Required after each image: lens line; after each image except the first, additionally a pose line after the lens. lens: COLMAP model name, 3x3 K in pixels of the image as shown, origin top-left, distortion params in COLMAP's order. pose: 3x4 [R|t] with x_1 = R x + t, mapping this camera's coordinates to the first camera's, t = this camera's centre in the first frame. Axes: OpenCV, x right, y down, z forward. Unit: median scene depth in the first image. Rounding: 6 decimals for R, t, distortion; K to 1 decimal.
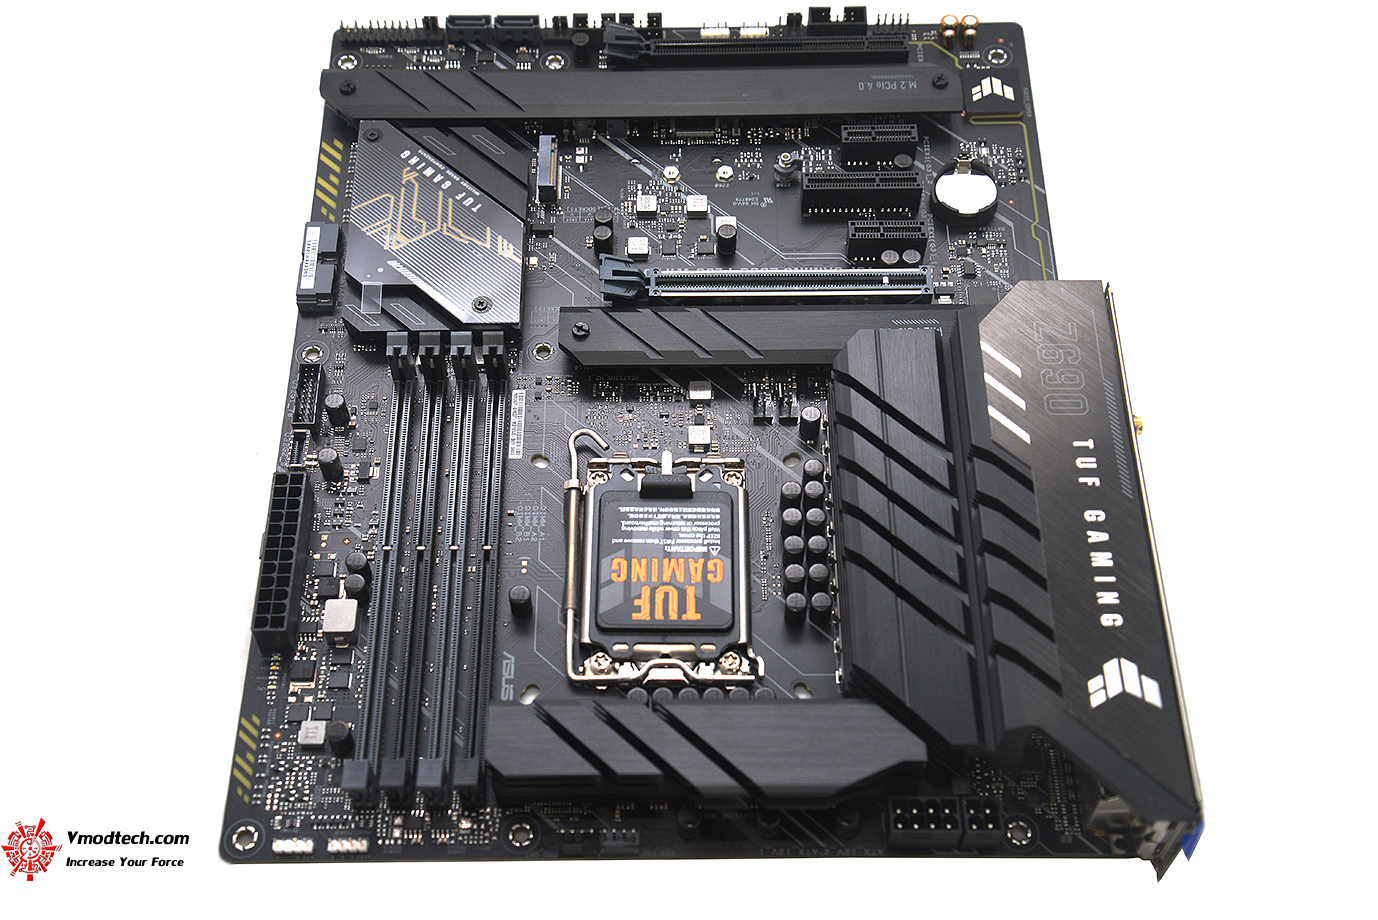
lens RADIAL K [[1719.2, 0, 676.7], [0, 1719.2, 459.3], [0, 0, 1]] dist [0.137783, 0.044055]
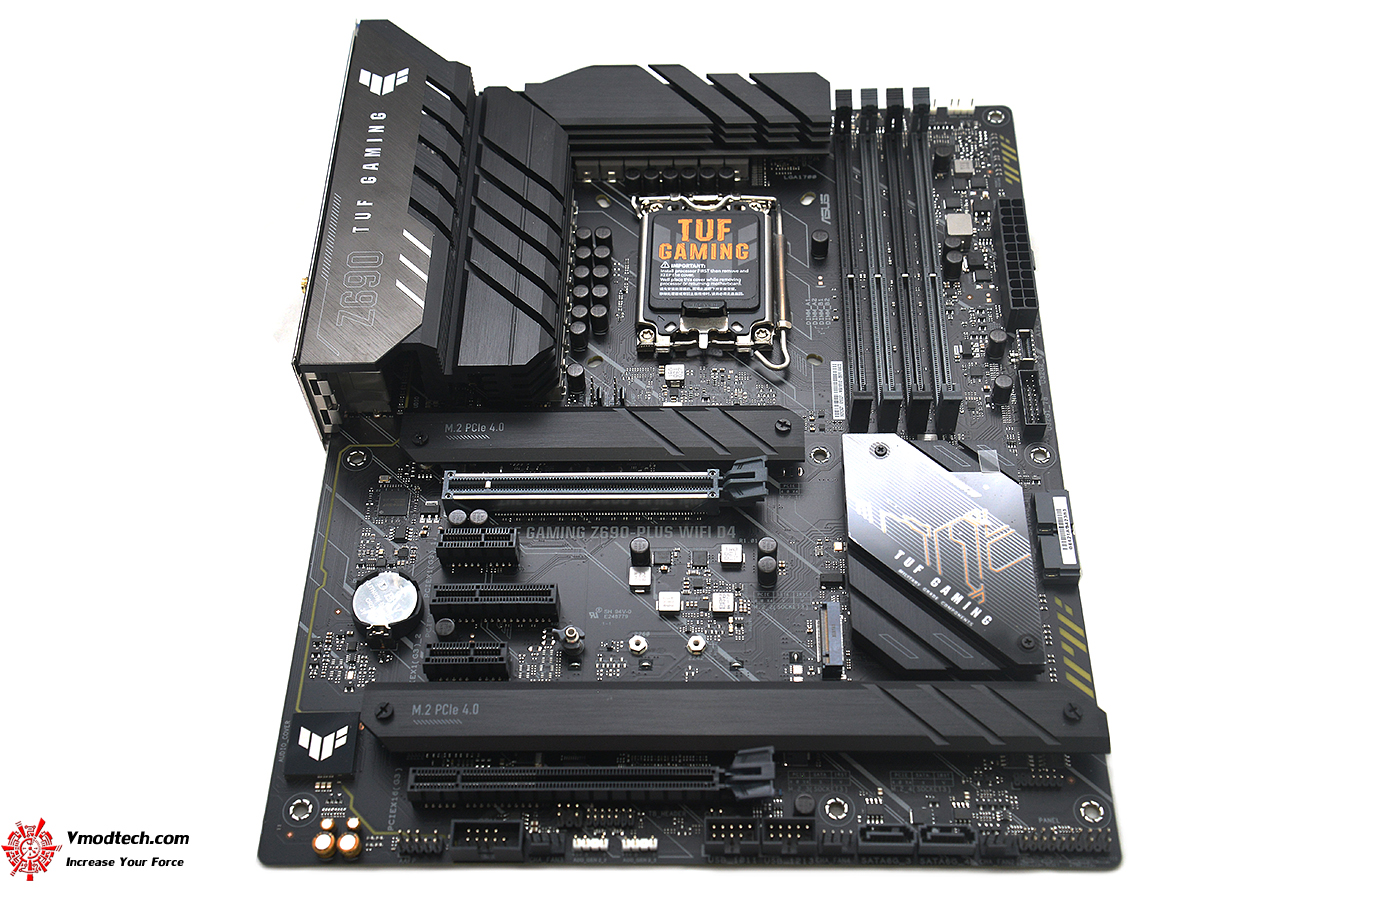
lens RADIAL K [[1652.2, 0, 681.0], [0, 1652.2, 460.6], [0, 0, 1]] dist [0.121438, 0.017742]
pose [[-0.999309, 0.004836, 0.036852, -0.032647], [0.032017, -0.391594, 0.919581, -1.101527], [0.018878, 0.920126, 0.391168, 0.667519]]
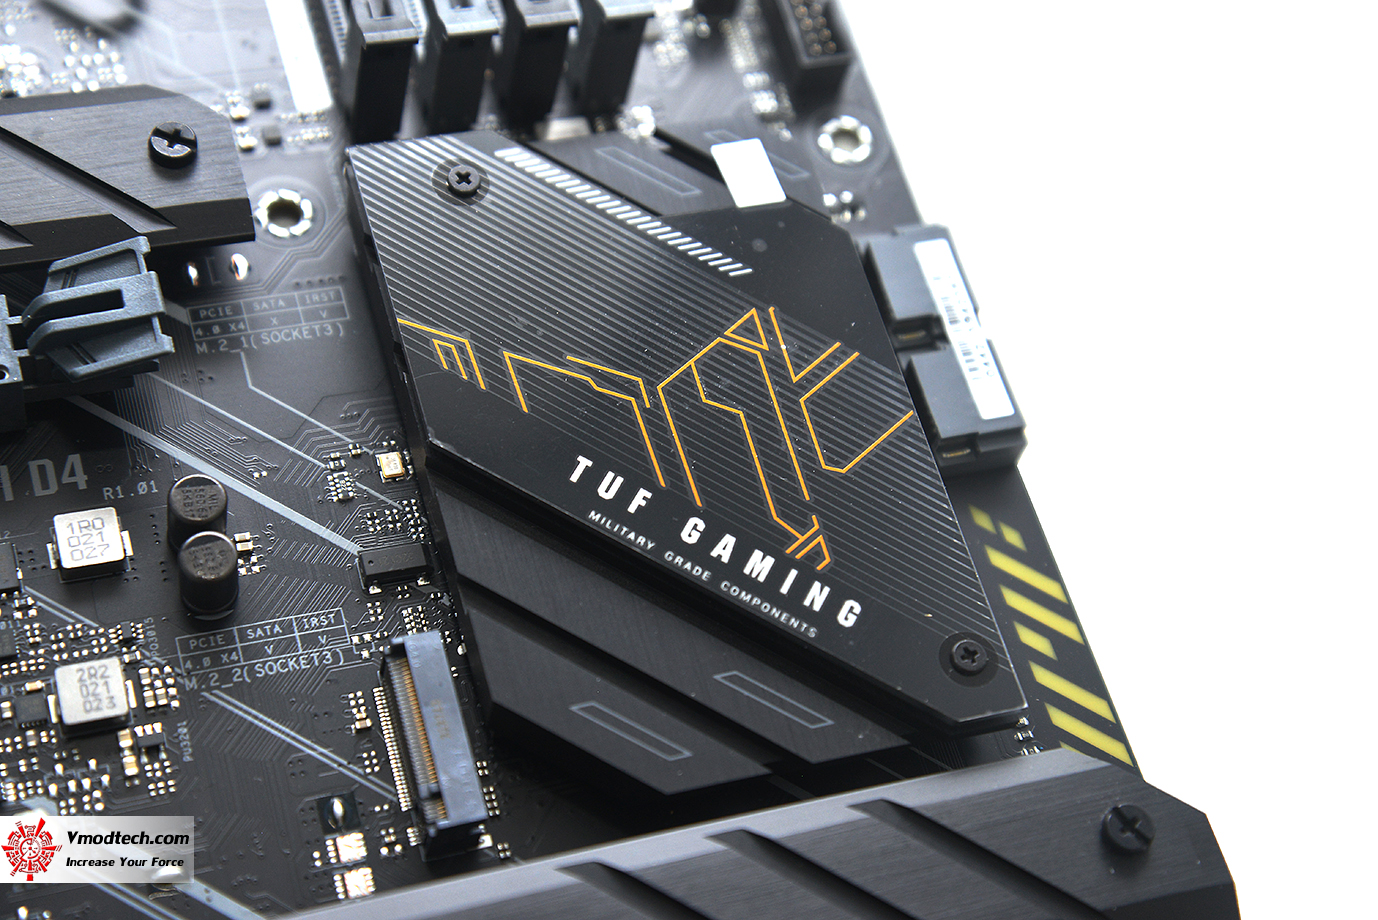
lens RADIAL K [[2663.8, 0, 674.6], [0, 2663.8, 460.2], [0, 0, 1]] dist [0.334396, 0.003463]
pose [[-0.950584, 0.162378, -0.264619, 0.006642], [-0.310298, -0.468715, 0.827056, -0.664539], [0.010265, 0.868297, 0.495939, 0.833151]]
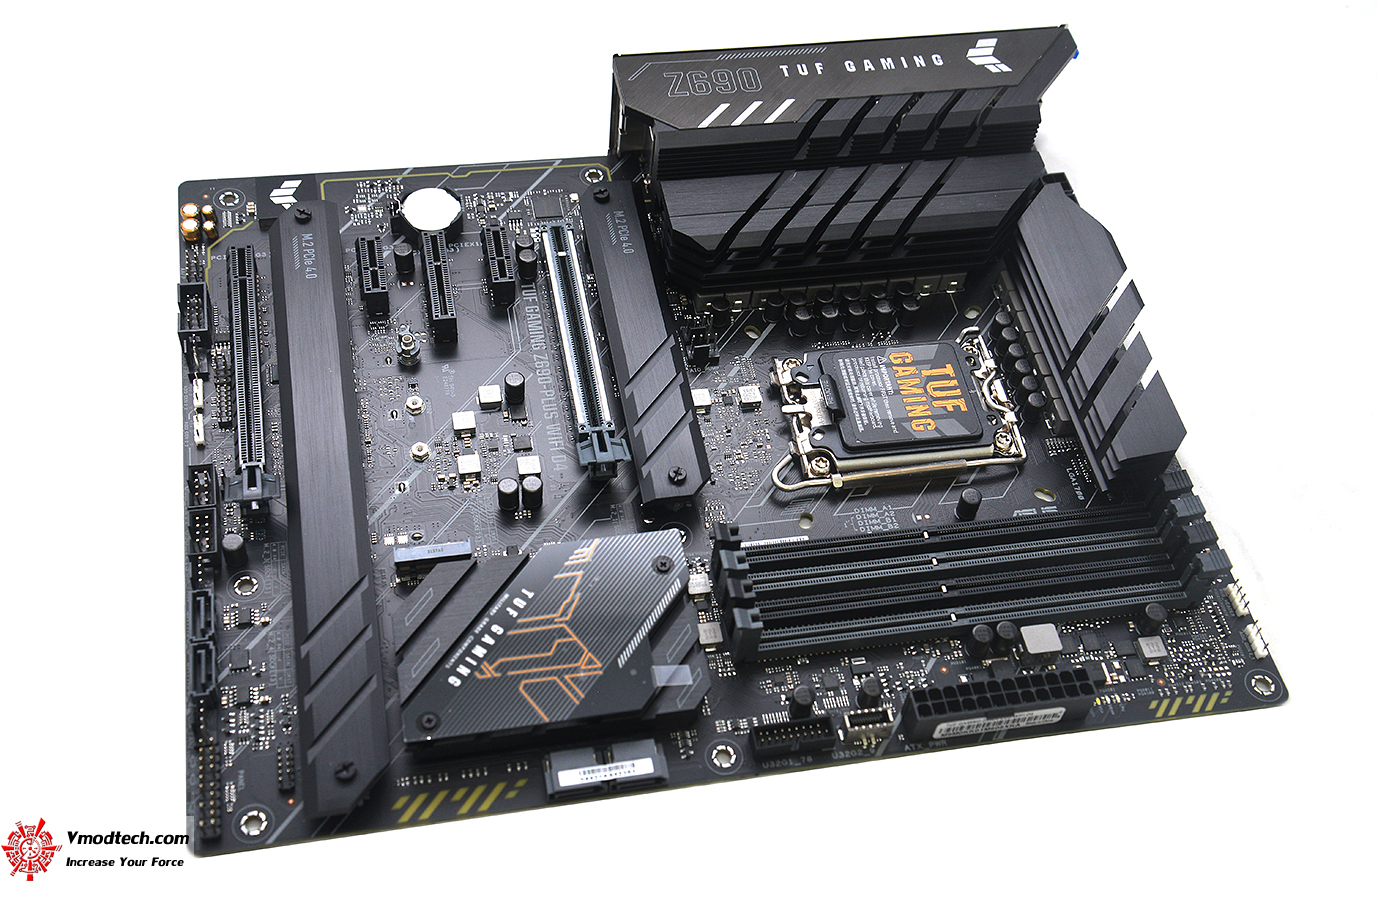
lens RADIAL K [[1629.1, 0, 670.6], [0, 1629.1, 456.6], [0, 0, 1]] dist [0.119455, 0.008494]
pose [[-0.178104, -0.792905, 0.582736, -0.624055], [0.791969, 0.235965, 0.563121, -0.640648], [-0.584007, 0.561803, 0.585930, 0.497000]]
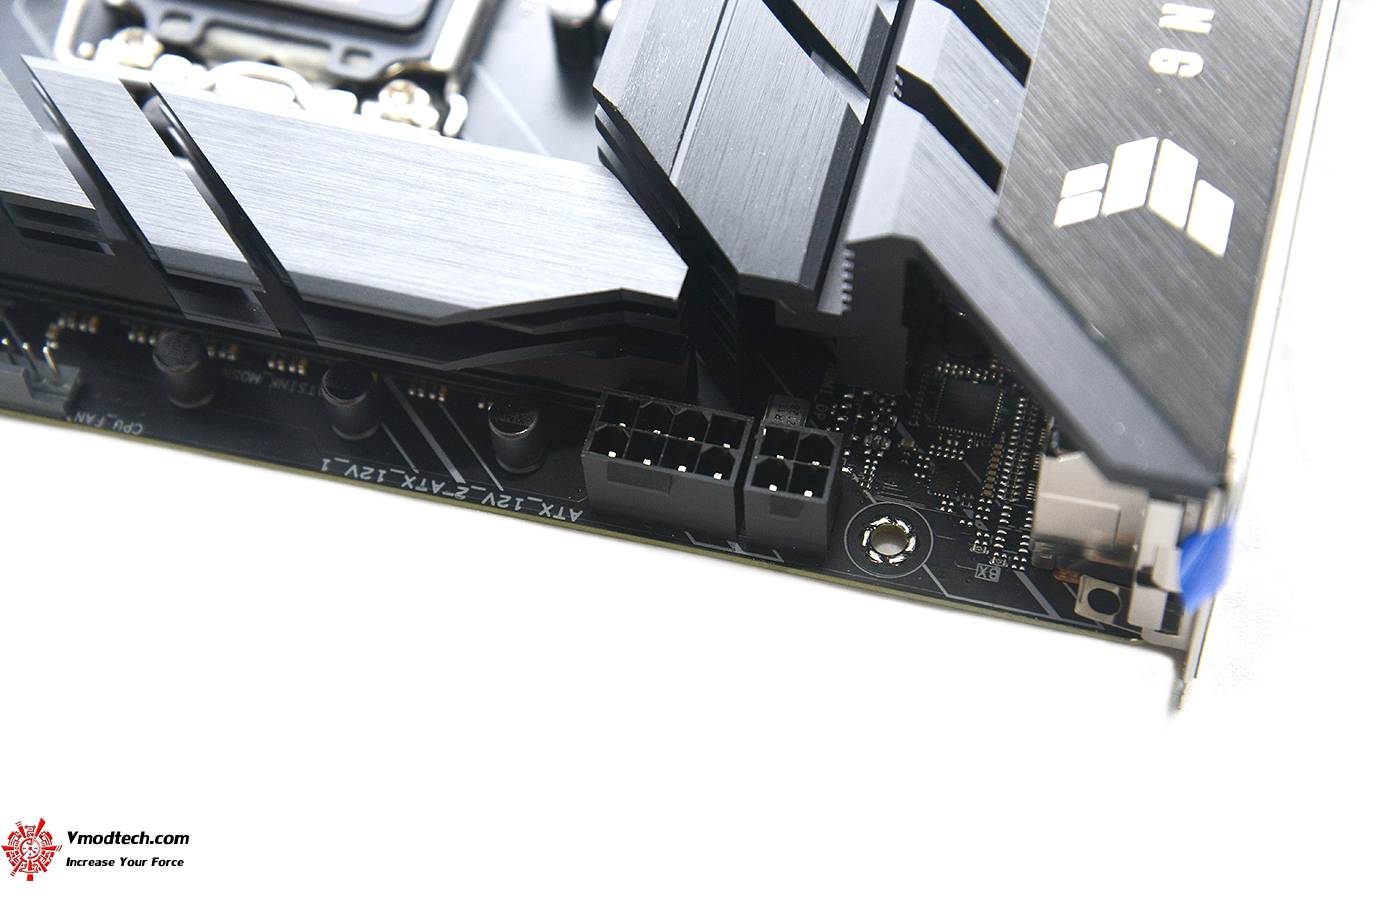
lens RADIAL K [[2663.8, 0, 674.6], [0, 2663.8, 460.2], [0, 0, 1]] dist [0.334396, 0.003463]
pose [[0.964874, 0.201873, -0.168123, 0.237701], [-0.201254, 0.979316, 0.020896, 0.178815], [0.168864, 0.013673, 0.985544, 0.299281]]
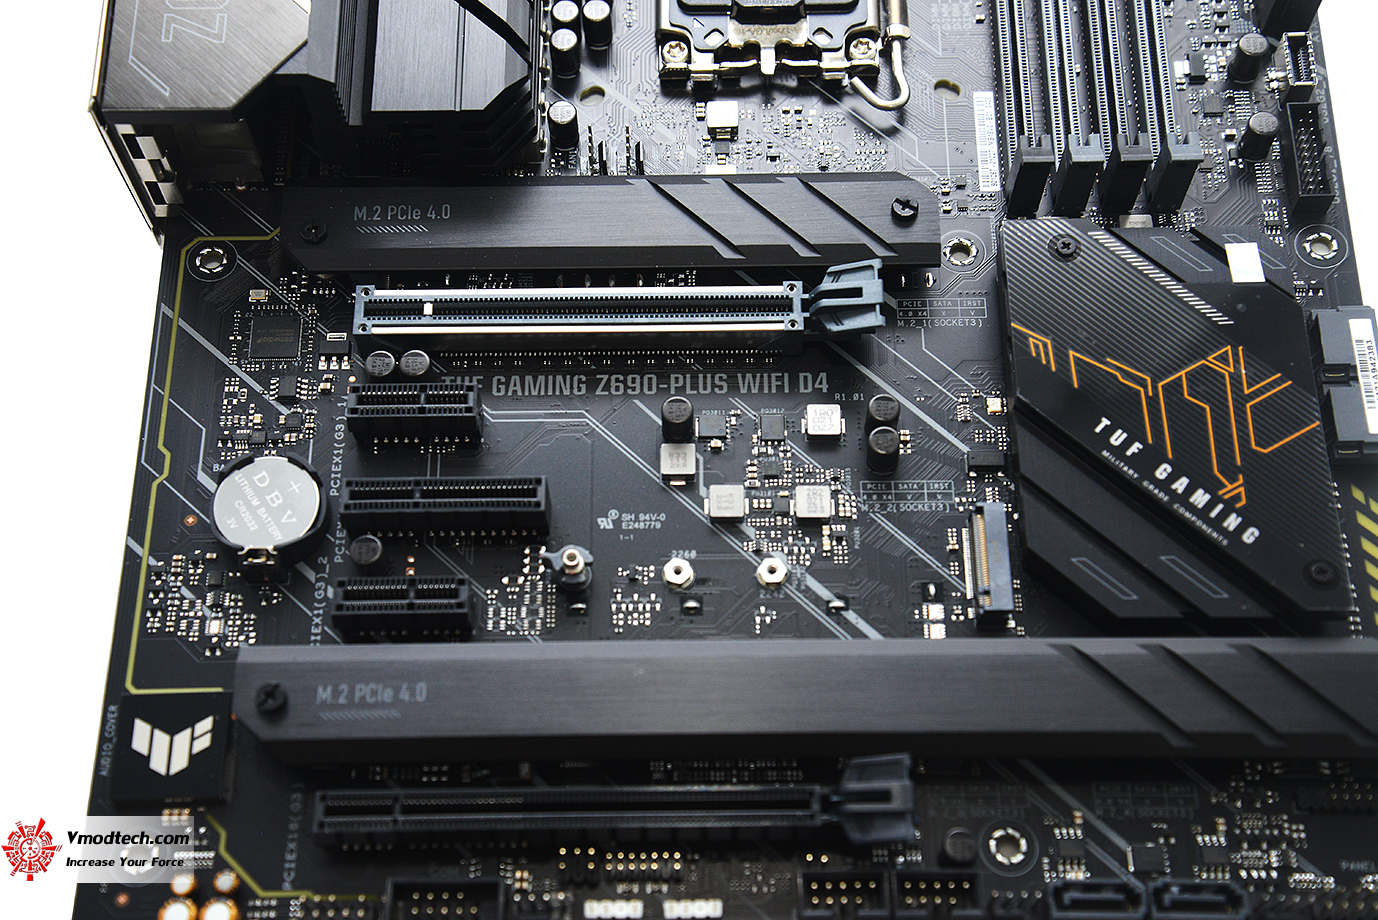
lens RADIAL K [[2004.9, 0, 678.9], [0, 2004.9, 459.5], [0, 0, 1]] dist [0.197717, 0.083501]
pose [[-0.999776, 0.008677, 0.019305, 0.017209], [0.011737, -0.531731, 0.846832, -0.834388], [0.017614, 0.846869, 0.531510, 0.724630]]
